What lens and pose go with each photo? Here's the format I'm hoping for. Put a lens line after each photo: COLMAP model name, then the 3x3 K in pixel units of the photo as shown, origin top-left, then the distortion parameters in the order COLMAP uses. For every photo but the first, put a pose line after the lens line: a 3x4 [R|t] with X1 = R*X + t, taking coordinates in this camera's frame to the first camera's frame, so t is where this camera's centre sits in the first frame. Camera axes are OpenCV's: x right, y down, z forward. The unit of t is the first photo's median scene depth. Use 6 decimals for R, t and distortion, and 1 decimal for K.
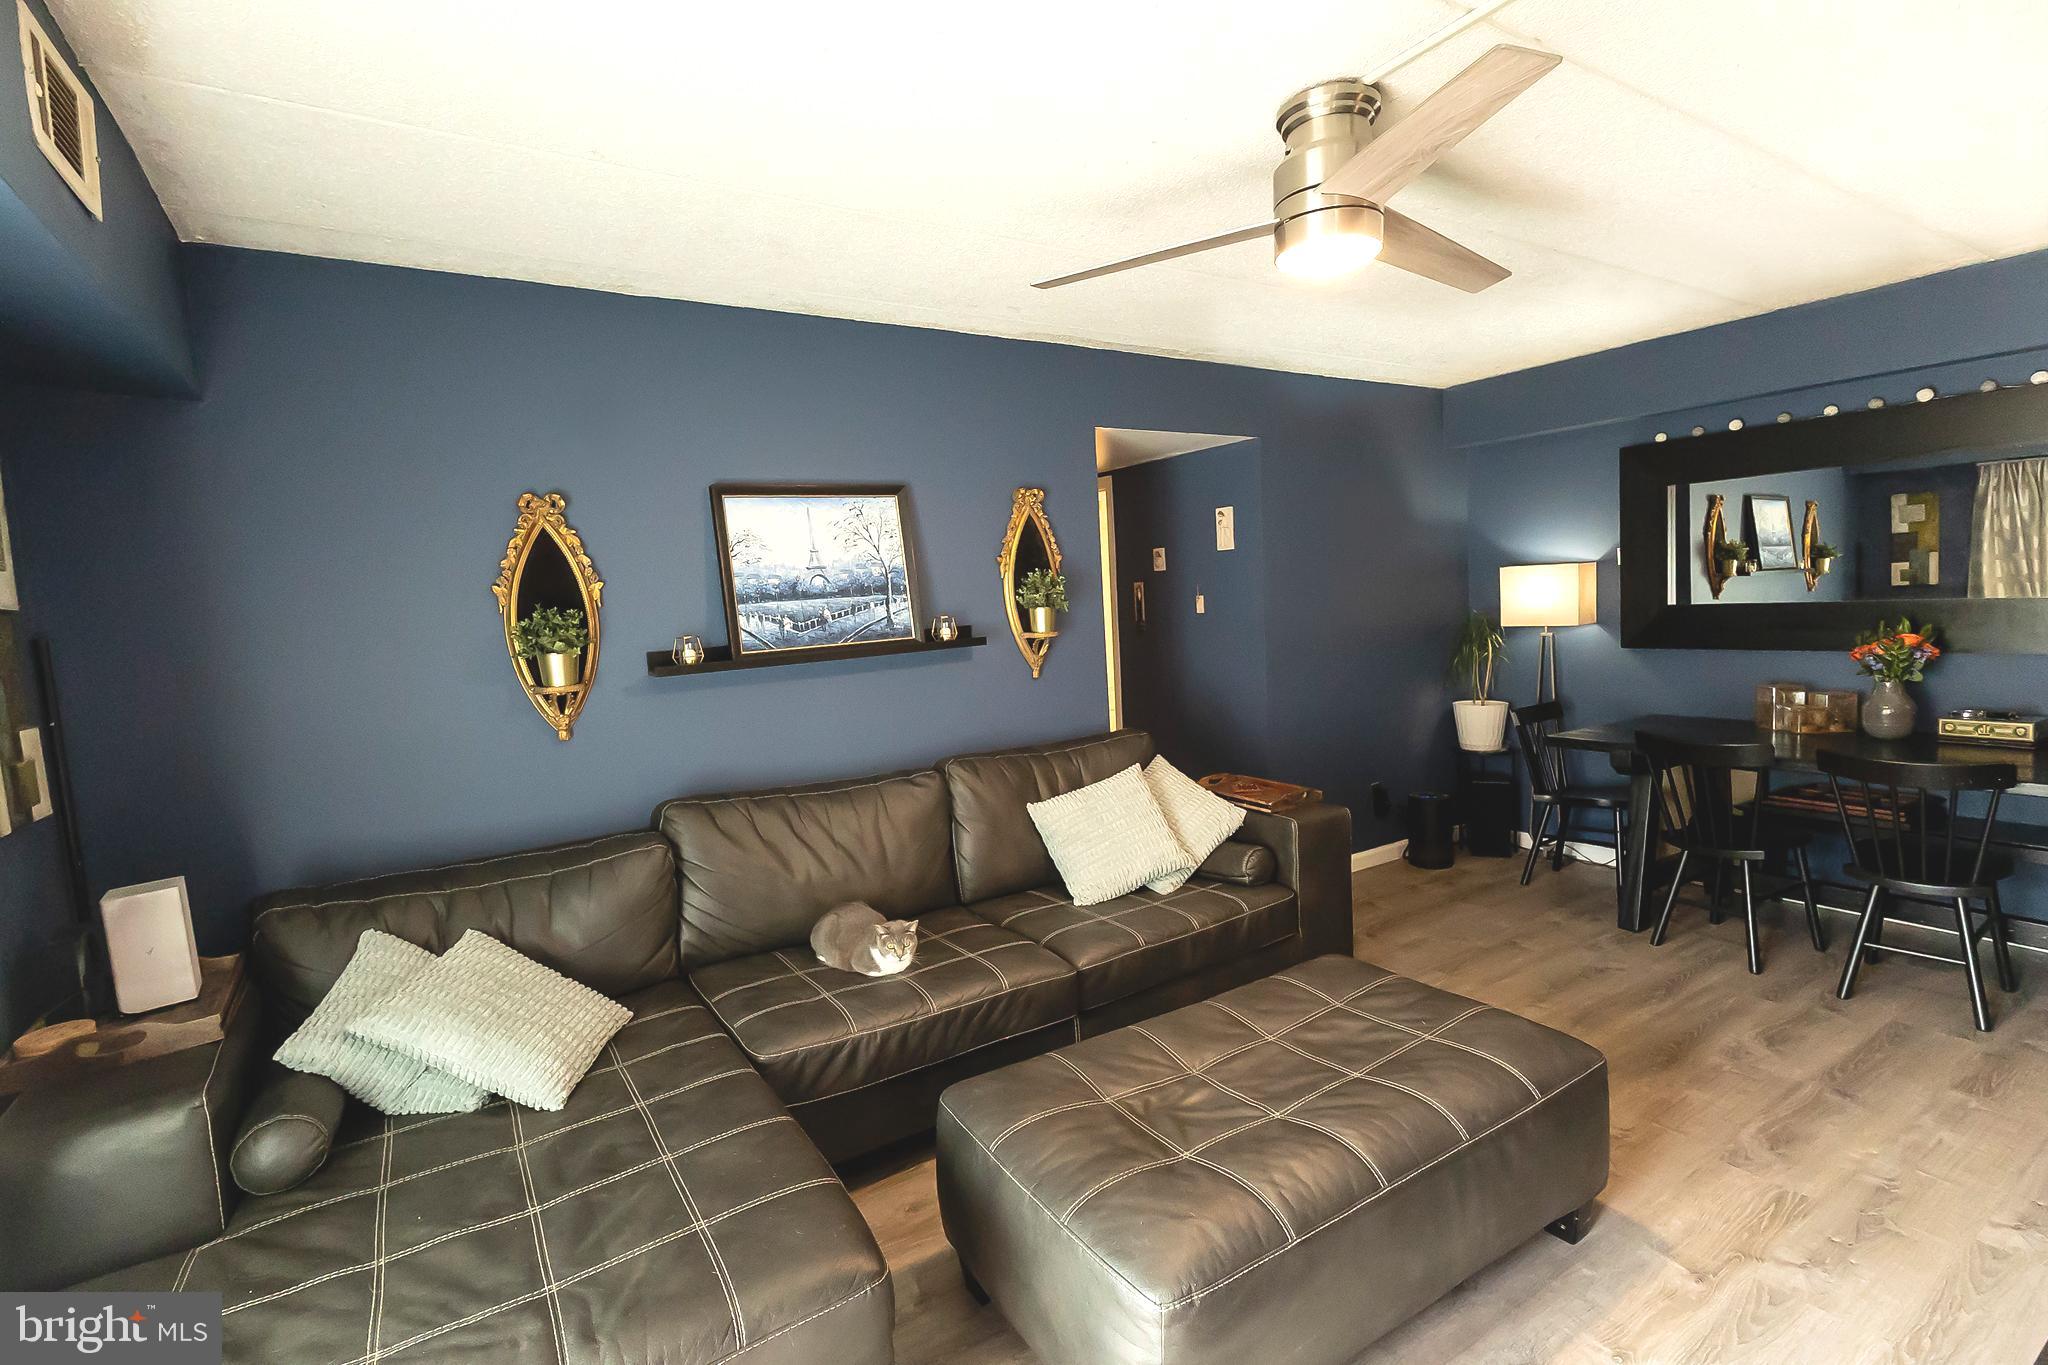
lens RADIAL K [[950.3, 0, 995.7], [0, 950.3, 673.8], [0, 0, 1]] dist [0.021214, -0.009420]
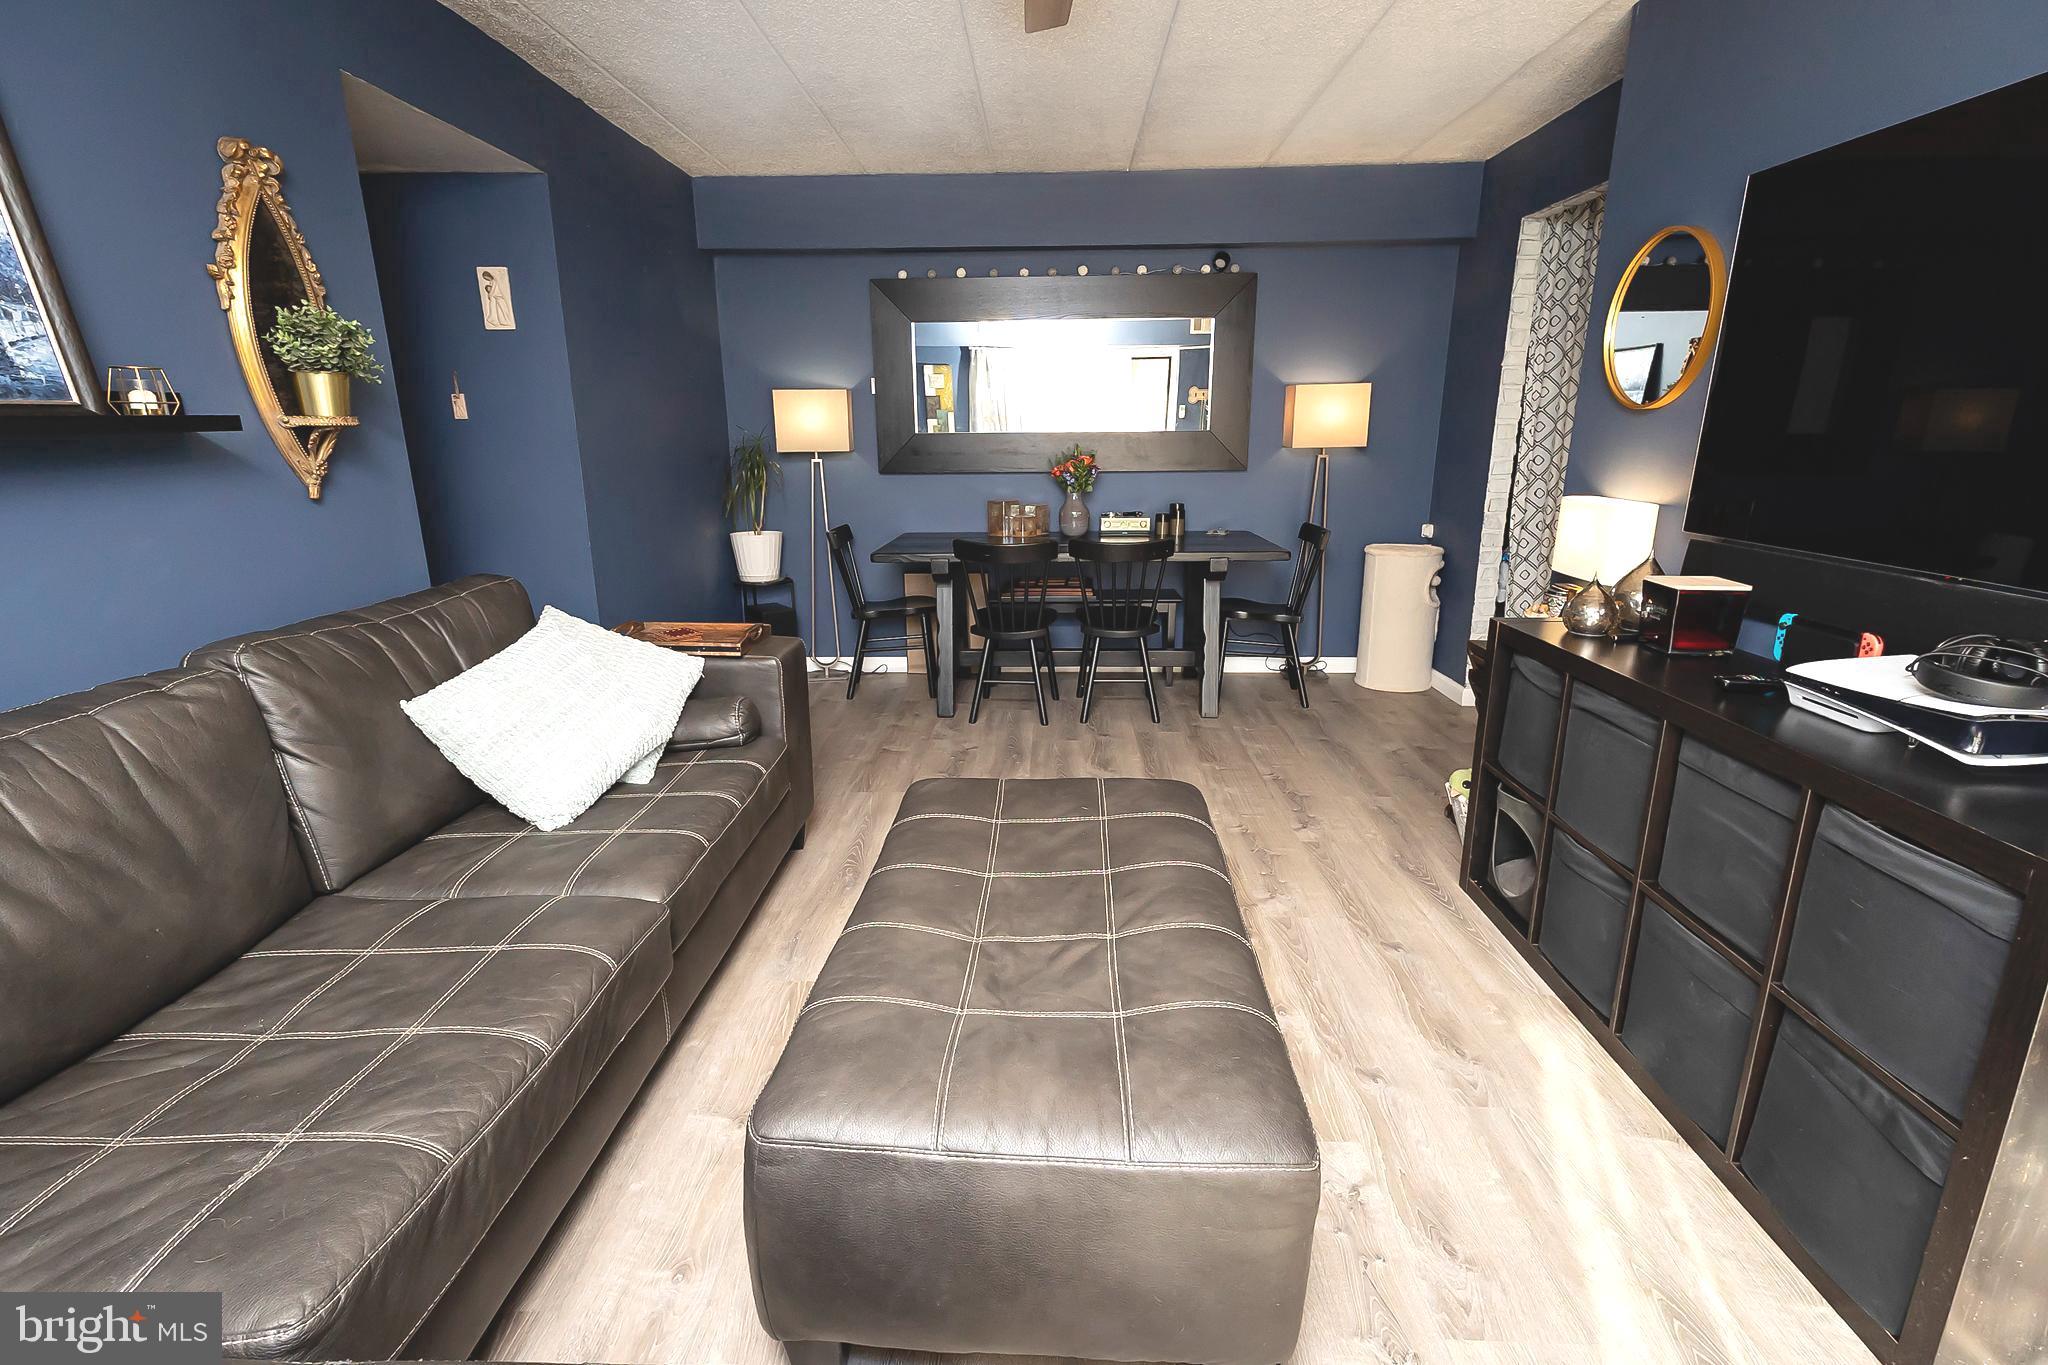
lens RADIAL K [[945.9, 0, 1024.0], [0, 945.9, 682.5], [0, 0, 1]] dist [0.017387, -0.006684]
pose [[0.554667, -0.169265, 0.814674, -0.219292], [0.048161, 0.983980, 0.171652, 0.037166], [-0.830677, -0.055974, 0.553933, 0.309061]]
